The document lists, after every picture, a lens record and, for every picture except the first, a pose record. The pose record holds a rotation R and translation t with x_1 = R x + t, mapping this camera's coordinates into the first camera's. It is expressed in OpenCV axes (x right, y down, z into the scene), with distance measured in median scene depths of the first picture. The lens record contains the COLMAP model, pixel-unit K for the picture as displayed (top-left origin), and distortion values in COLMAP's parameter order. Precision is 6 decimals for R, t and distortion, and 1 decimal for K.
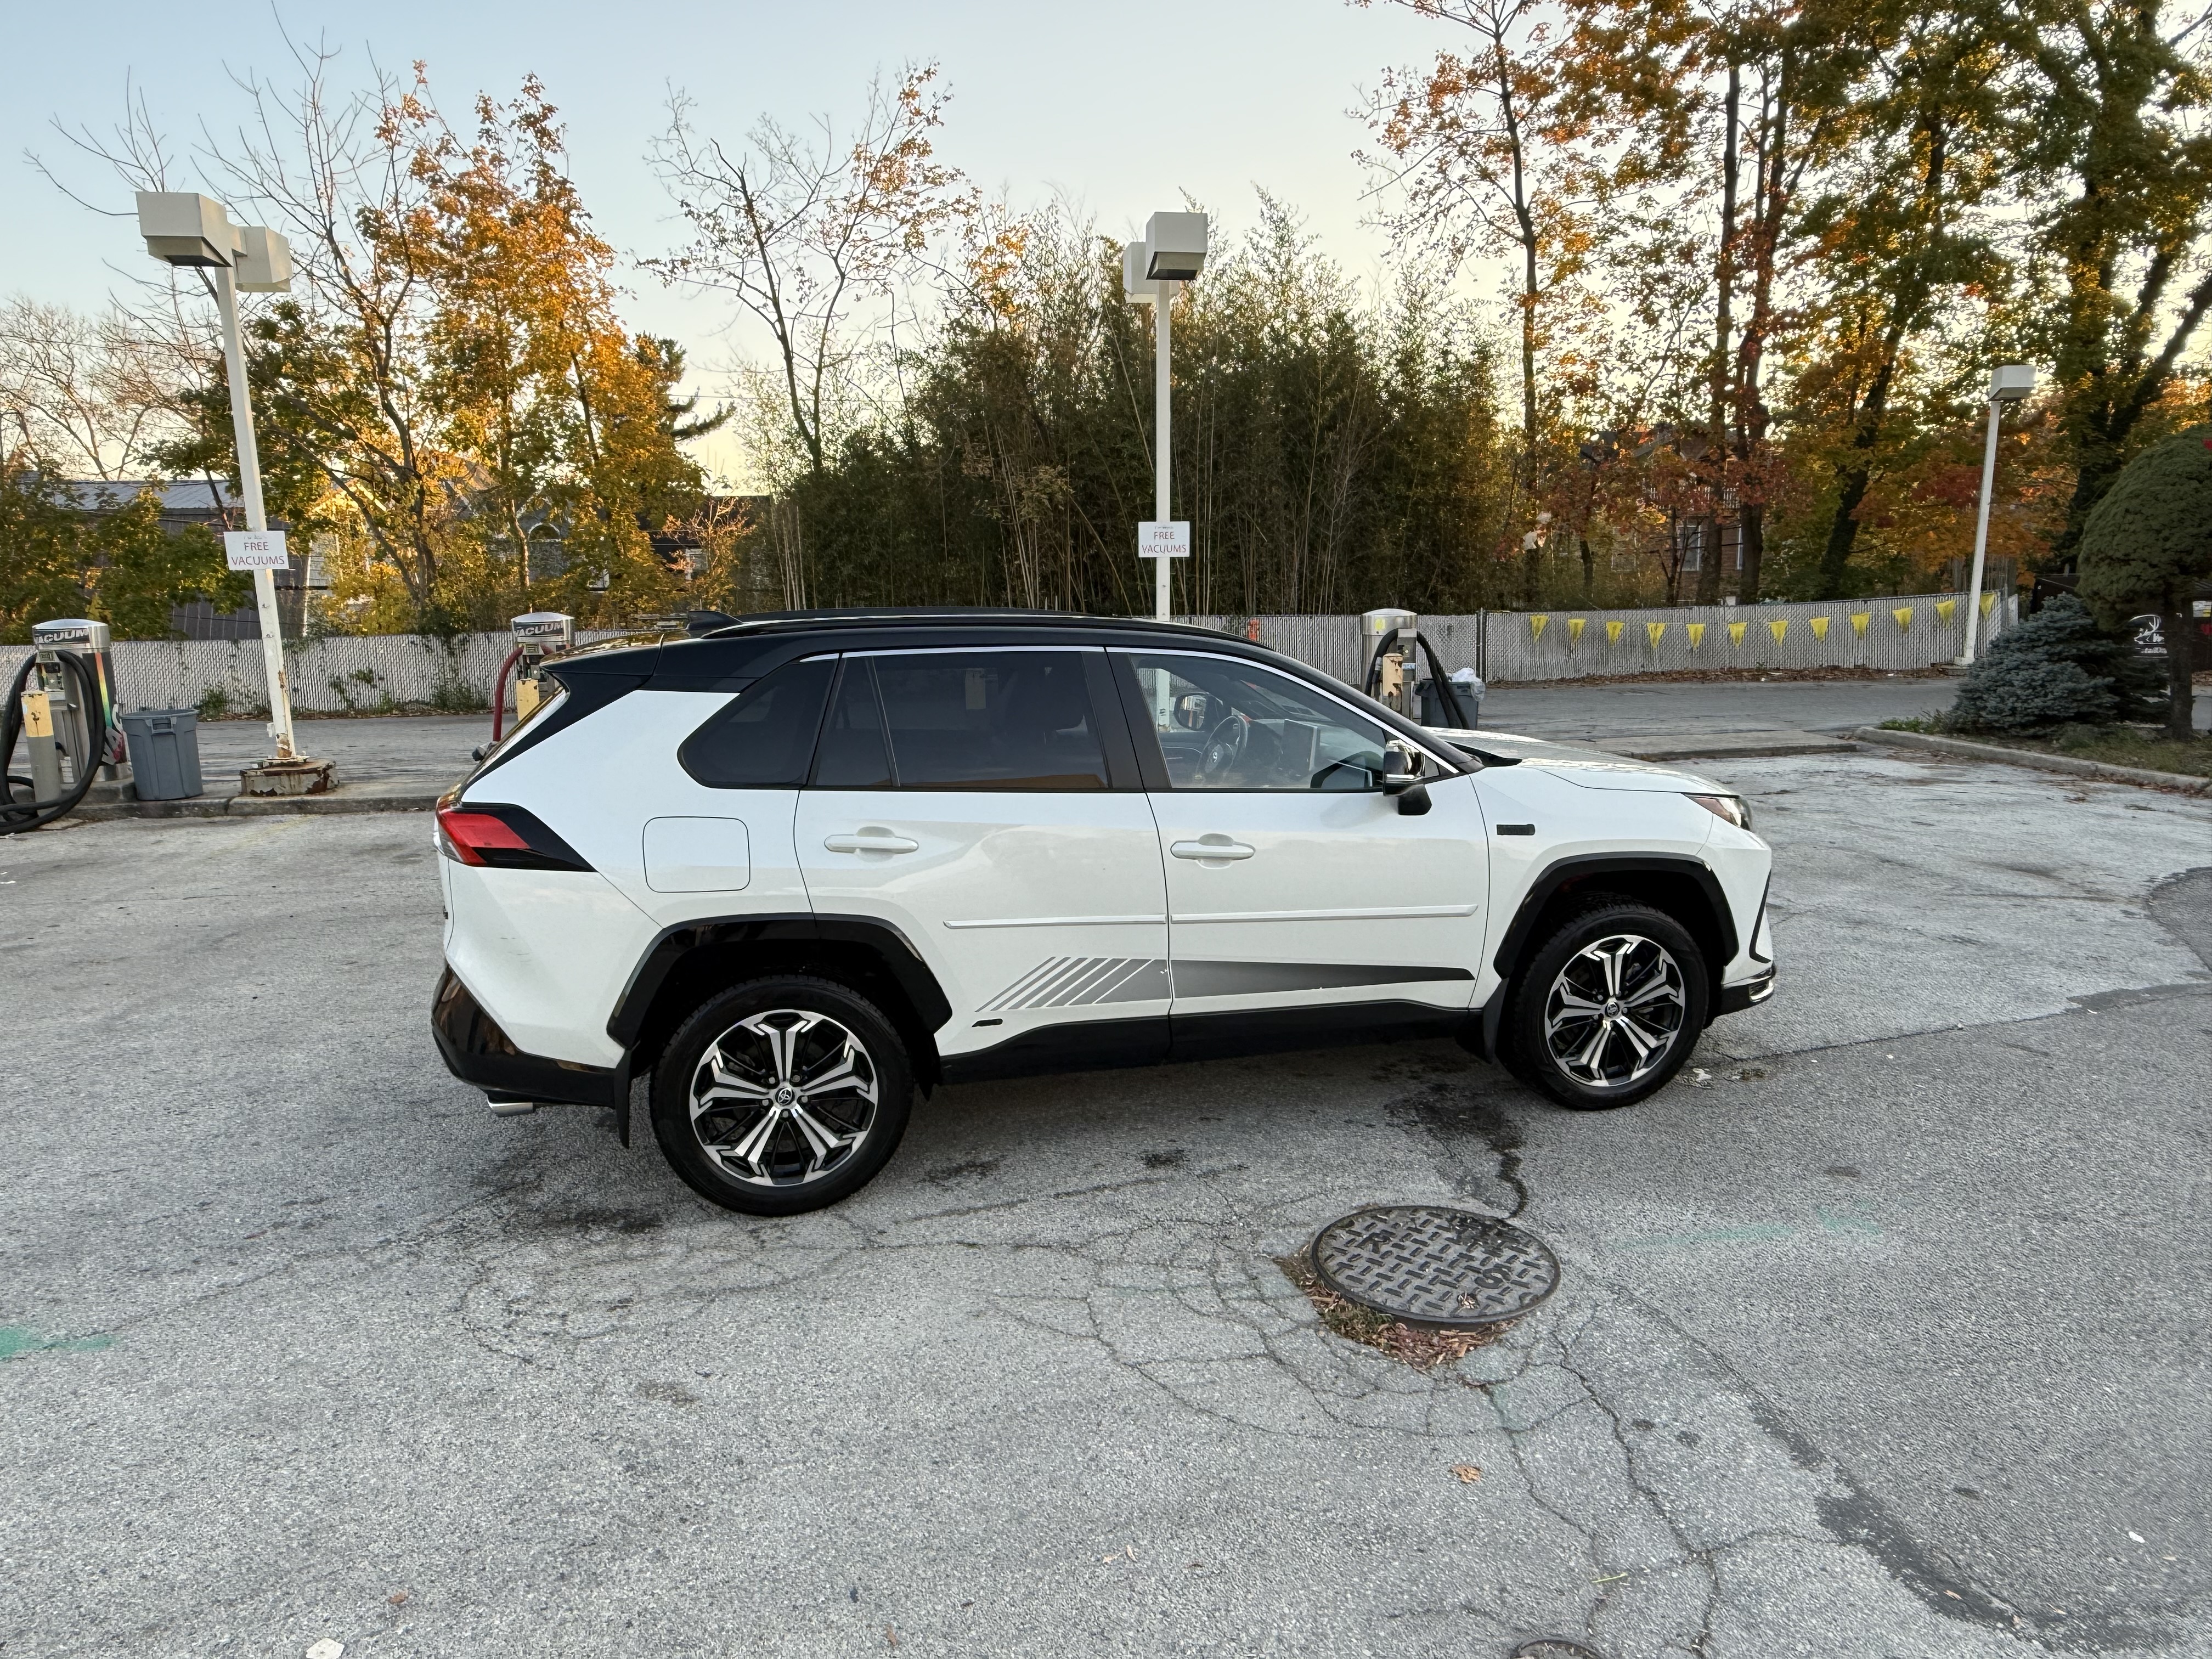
lens RADIAL K [[1387.4, 0, 1106.0], [0, 1387.4, 829.5], [0, 0, 1]] dist [-0.000006, -0.000649]
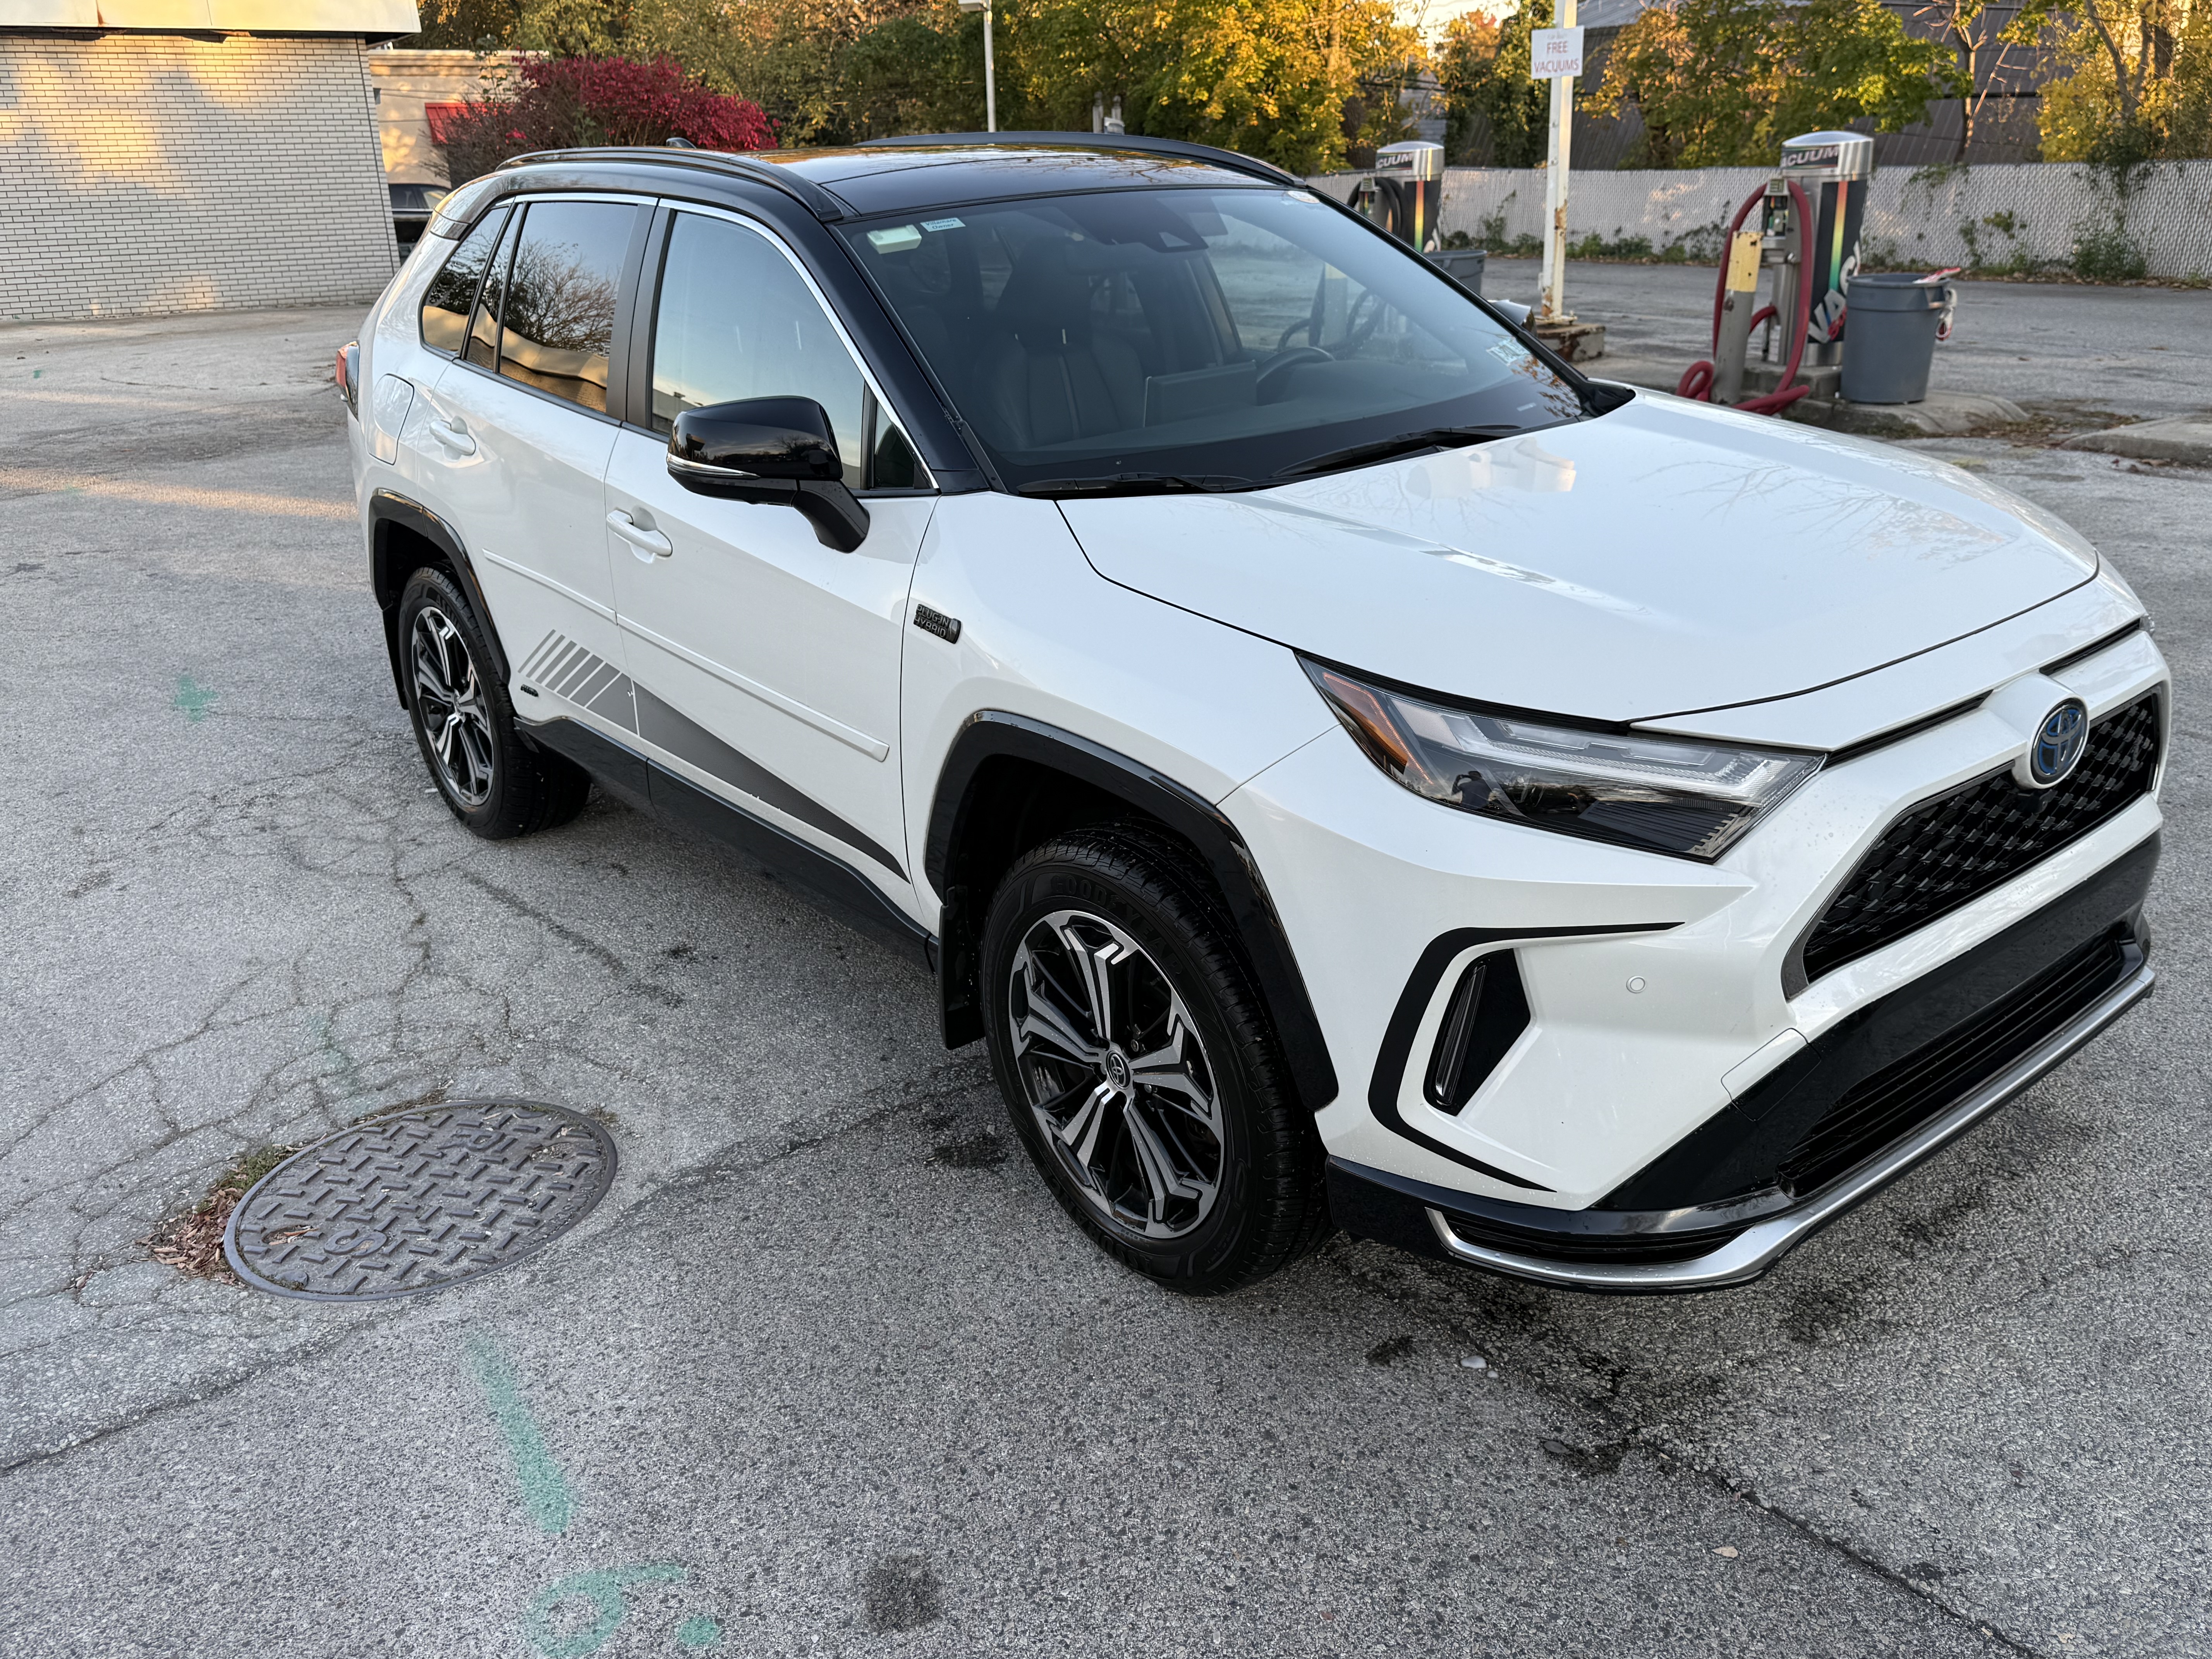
lens RADIAL K [[1774.0, 0, 1118.1], [0, 1774.0, 826.6], [0, 0, 1]] dist [0.030251, -0.043267]
pose [[0.424837, 0.326695, -0.844265, 0.935405], [-0.135496, 0.945054, 0.297514, -0.135251], [0.895072, -0.012001, 0.445760, 0.833232]]
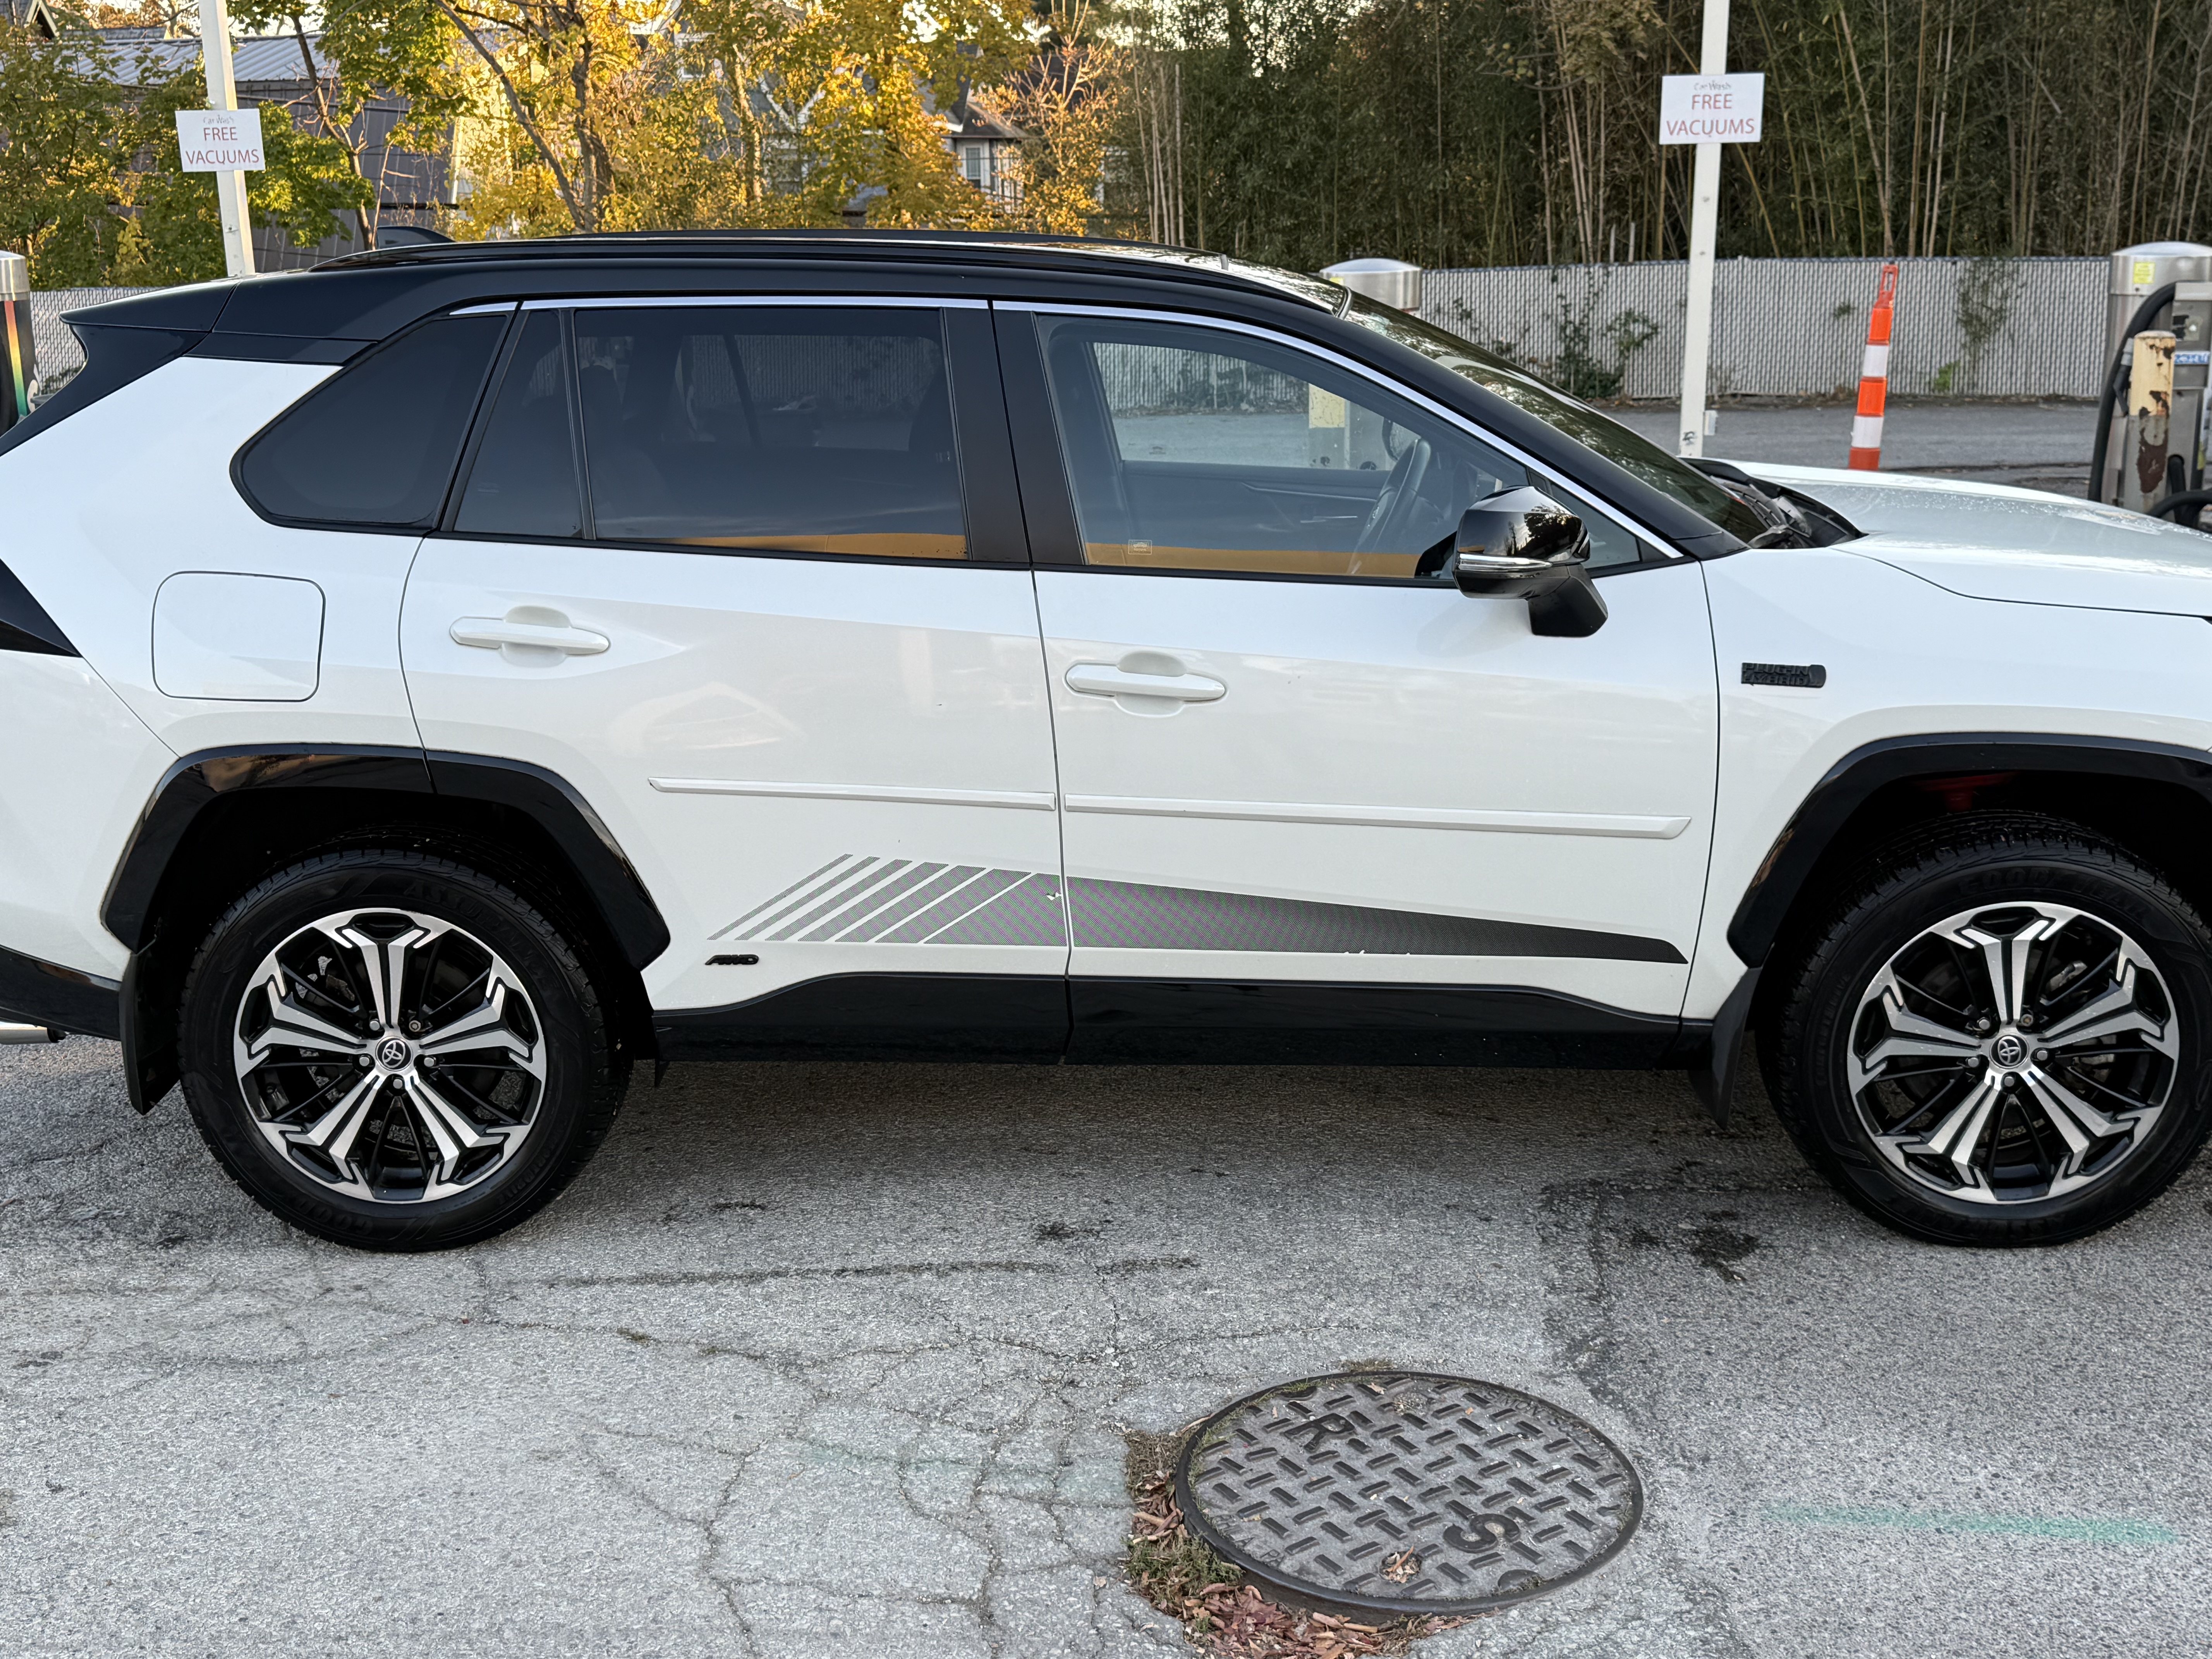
lens RADIAL K [[2392.8, 0, 1117.3], [0, 2392.8, 801.5], [0, 0, 1]] dist [0.176801, -0.380713]
pose [[0.956745, 0.068889, -0.282653, 0.338844], [-0.050139, 0.996067, 0.073051, -0.006532], [0.286574, -0.055719, 0.956436, 0.096036]]
